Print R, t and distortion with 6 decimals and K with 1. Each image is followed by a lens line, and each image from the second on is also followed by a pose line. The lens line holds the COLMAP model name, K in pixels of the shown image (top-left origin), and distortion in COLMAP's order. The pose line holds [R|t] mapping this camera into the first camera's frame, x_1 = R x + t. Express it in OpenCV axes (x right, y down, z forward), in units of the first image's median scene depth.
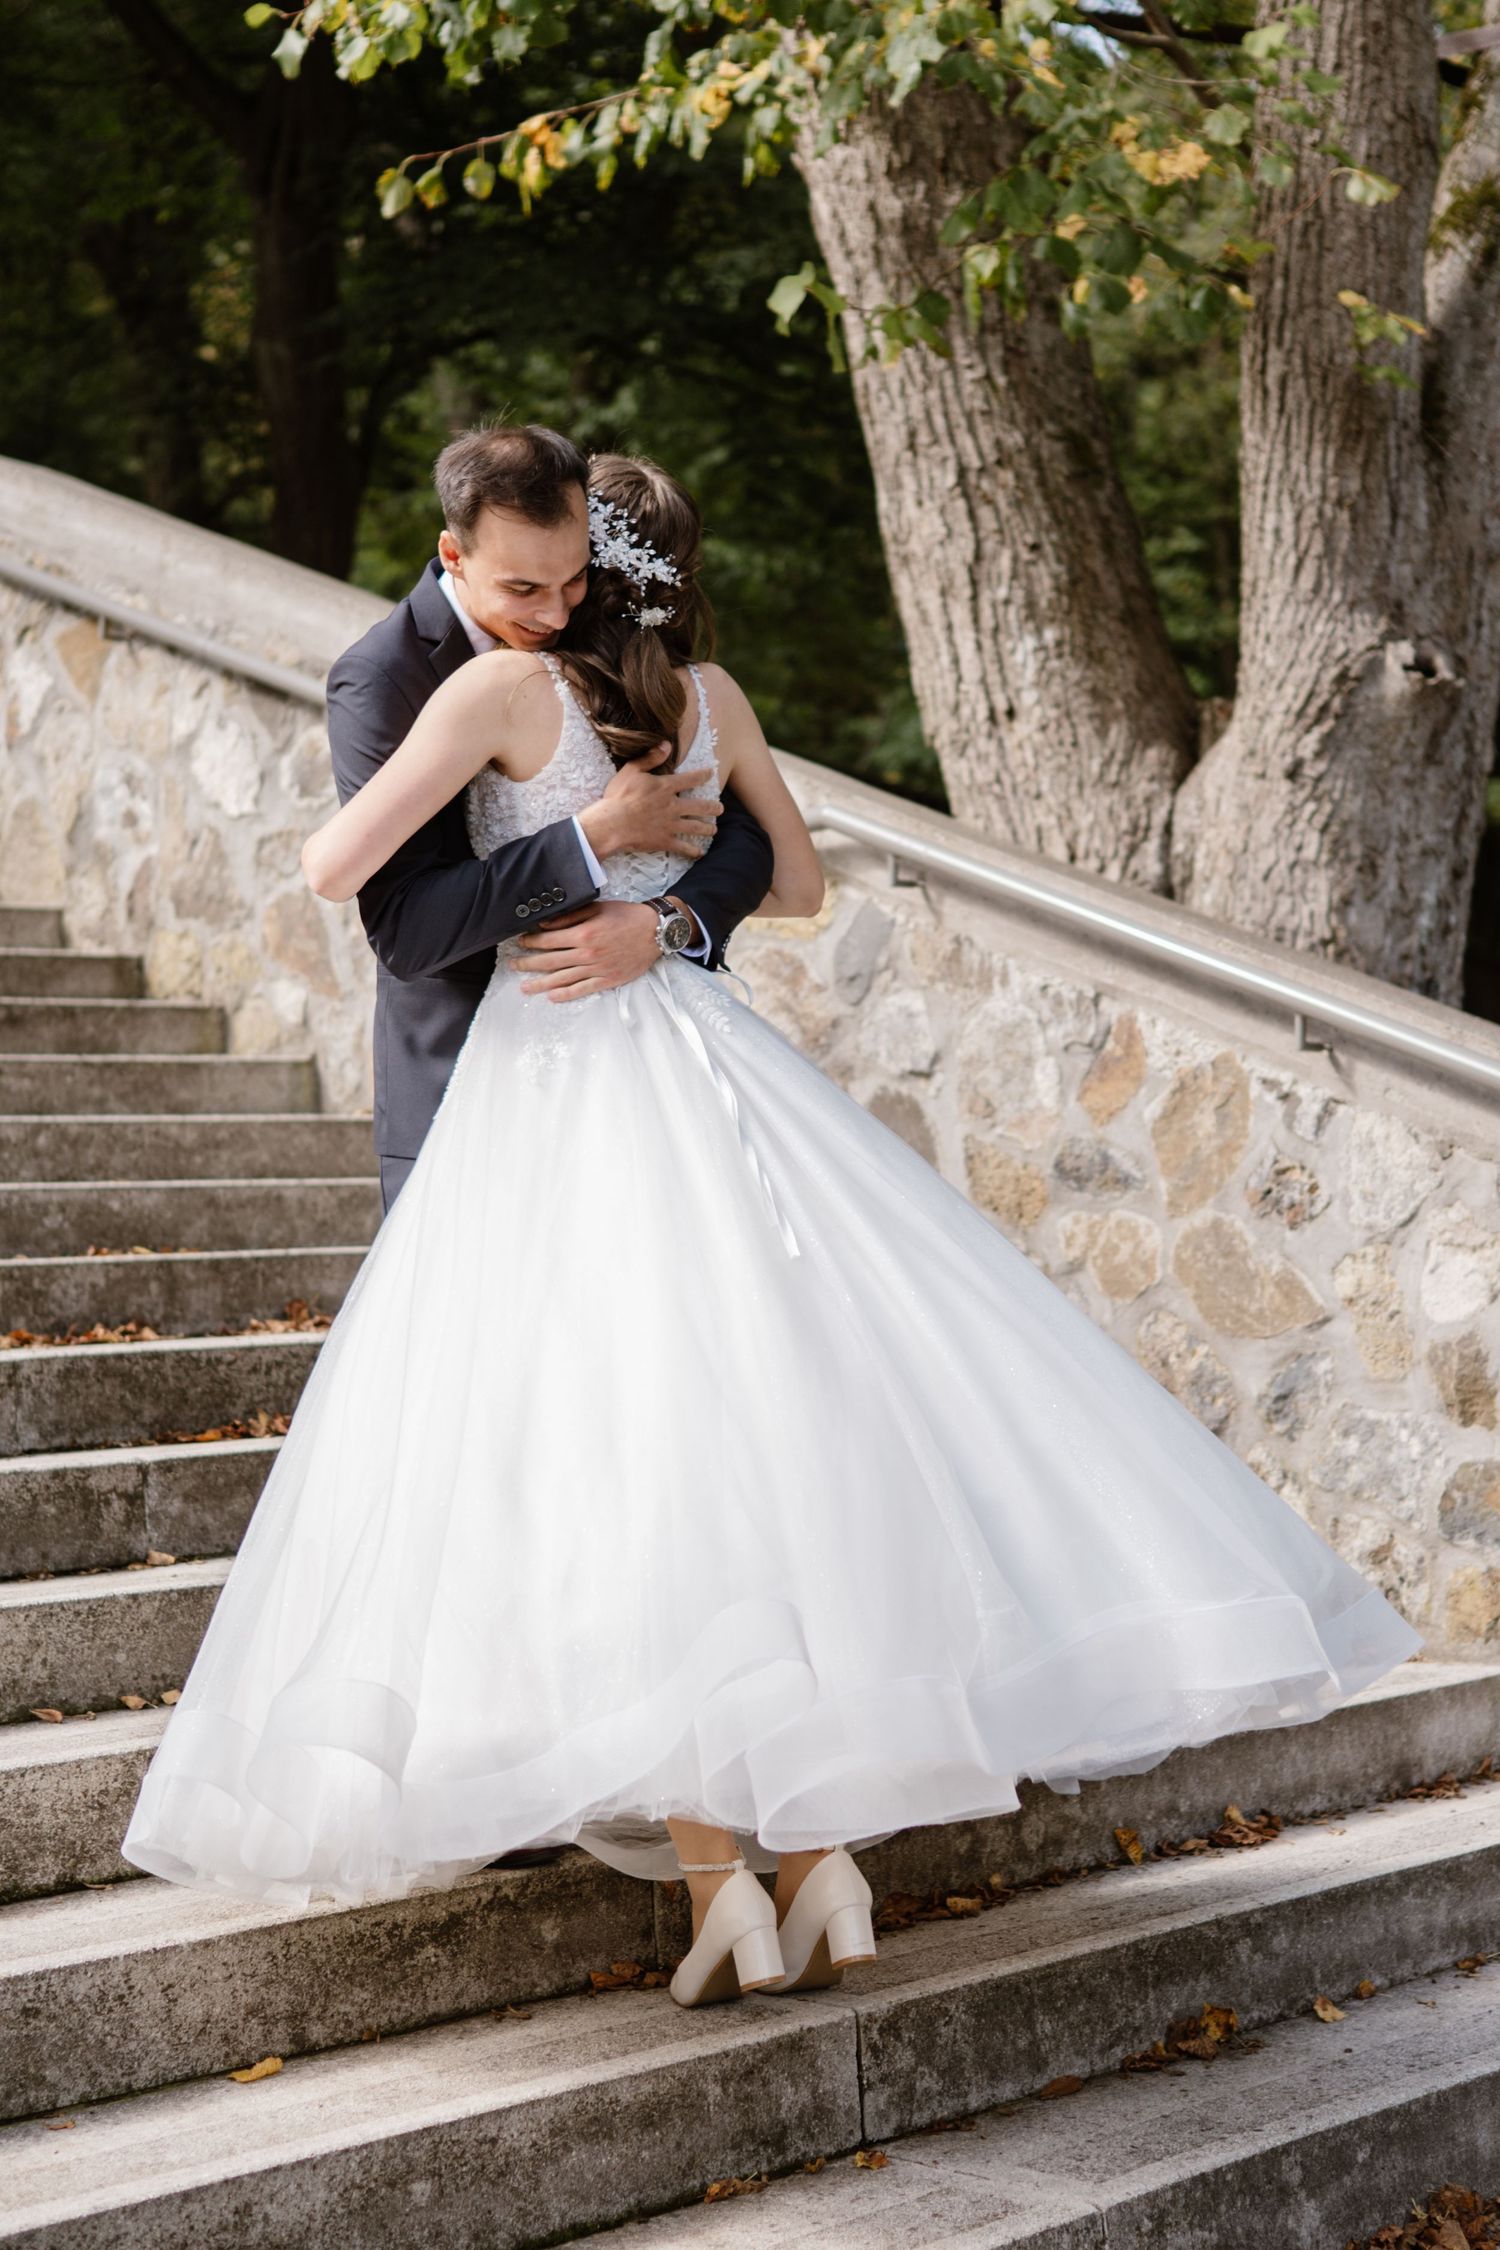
lens RADIAL K [[3394.3, 0, 615.7], [0, 3394.3, 1132.8], [0, 0, 1]] dist [0.001880, 0.052281]
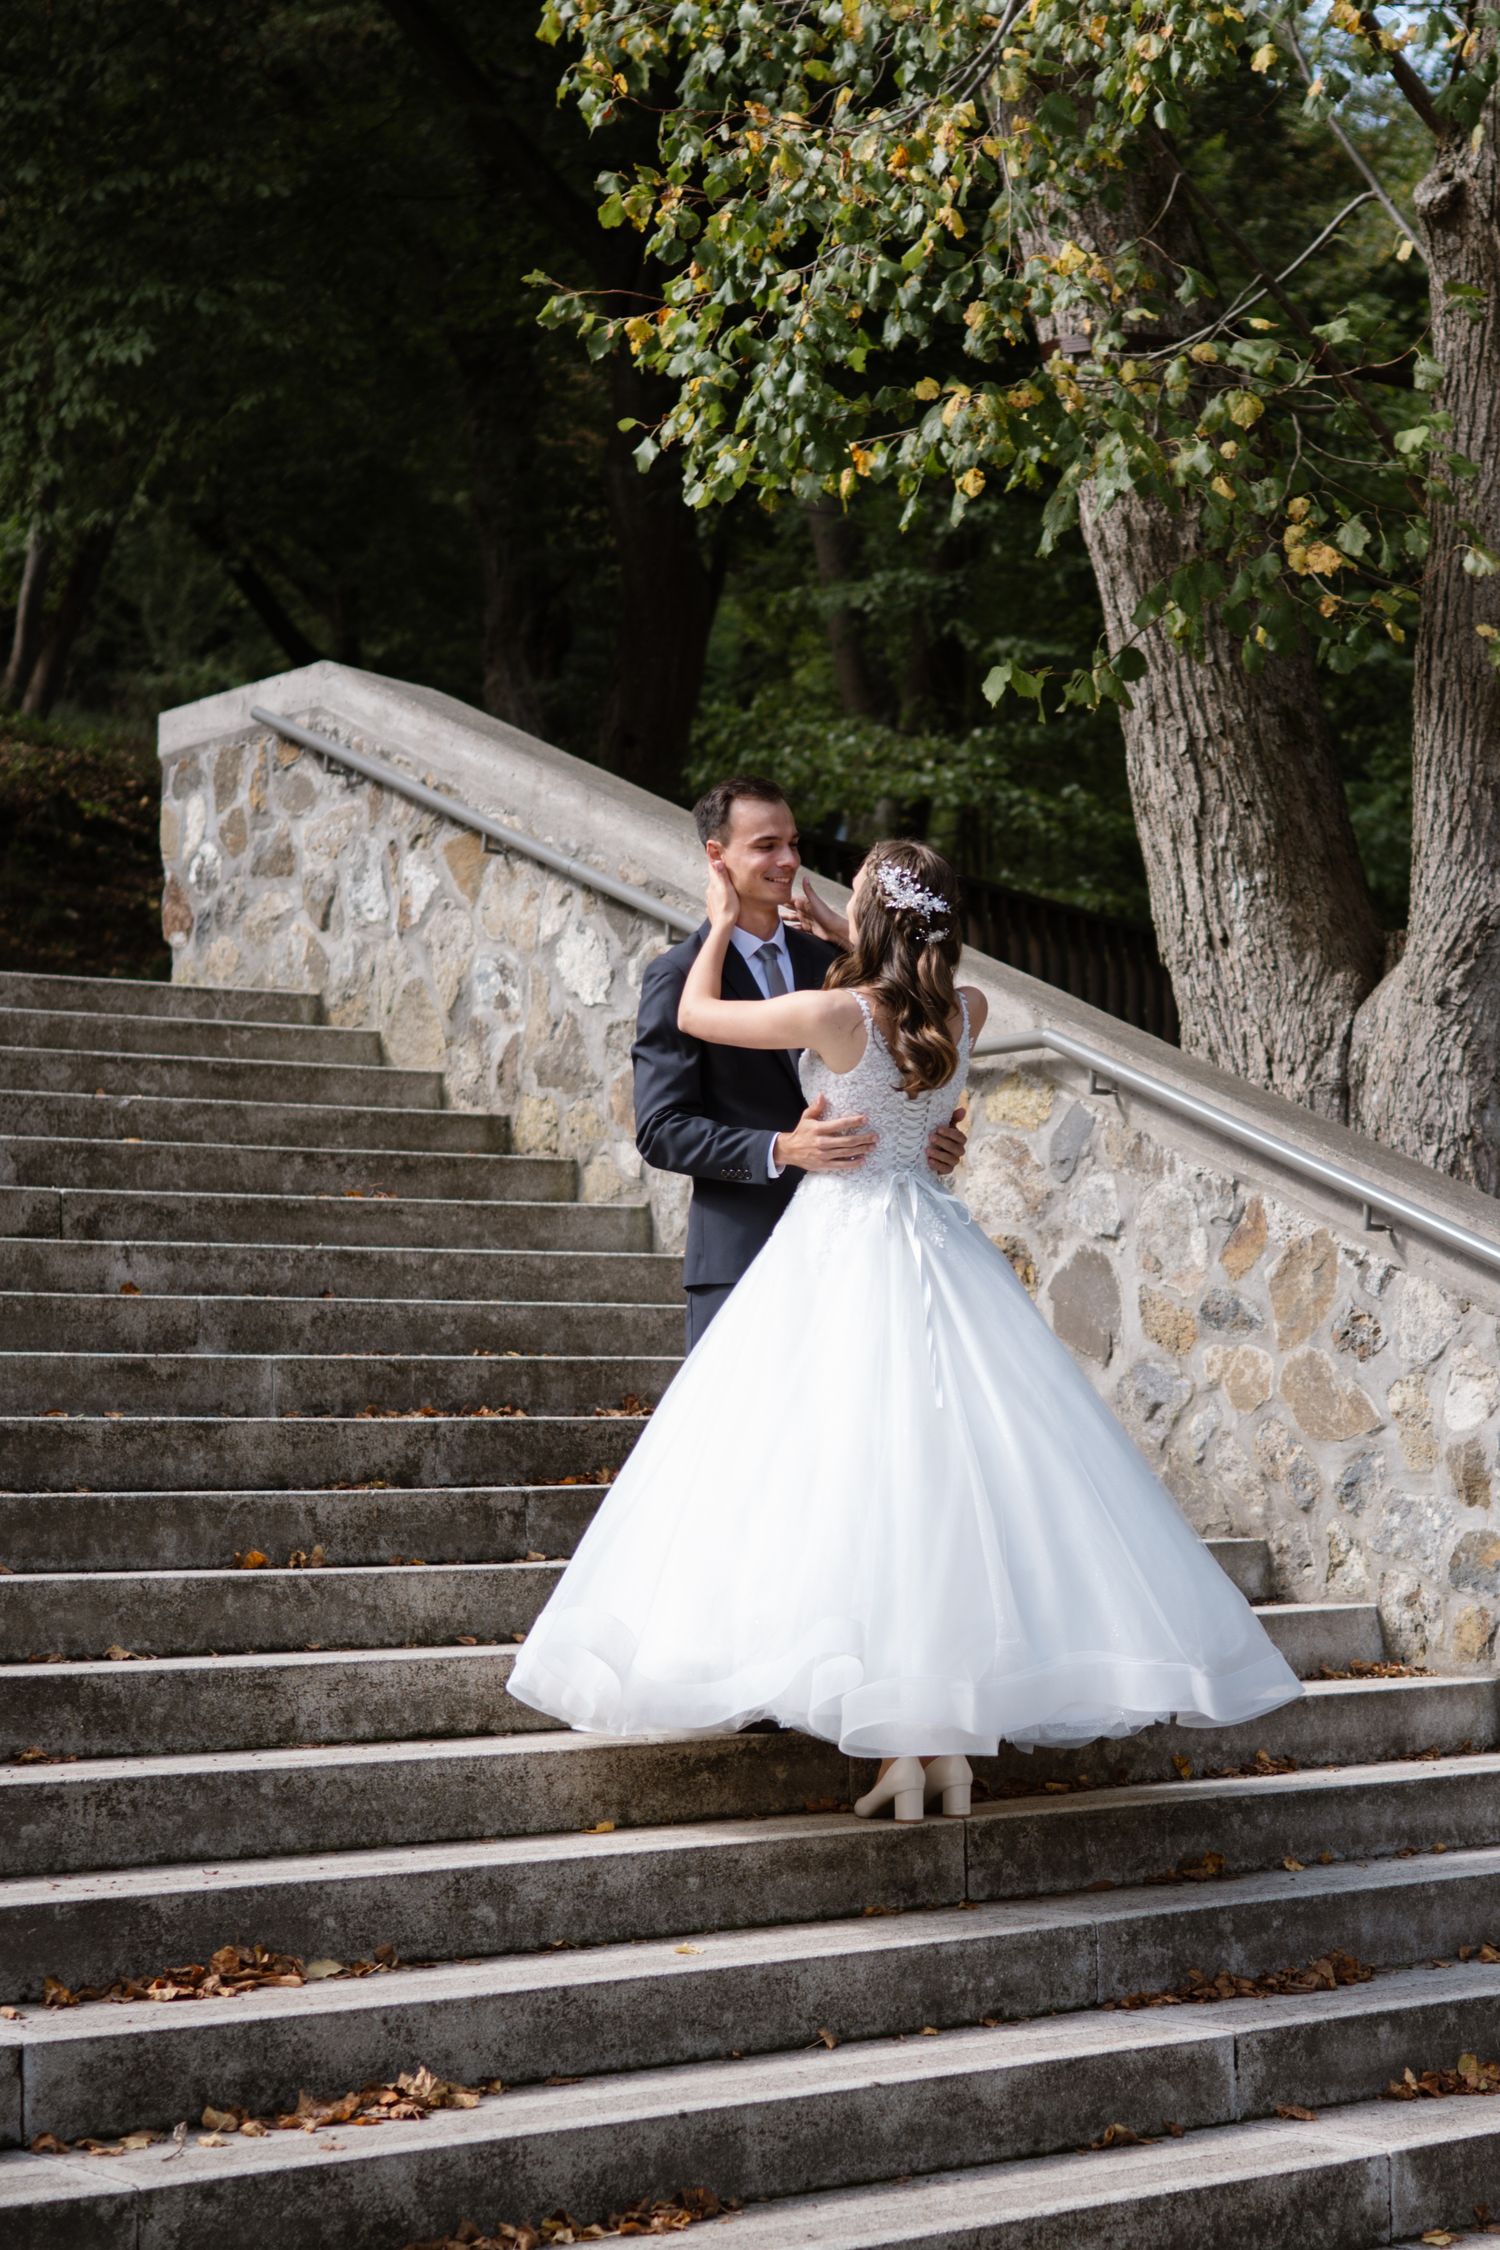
lens RADIAL K [[3394.3, 0, 615.7], [0, 3394.3, 1132.8], [0, 0, 1]] dist [0.001880, 0.052281]
pose [[0.994846, 0.026110, -0.097981, 0.022043], [-0.029973, 0.998822, -0.038161, -0.001425], [0.096869, 0.040901, 0.994456, -0.259748]]
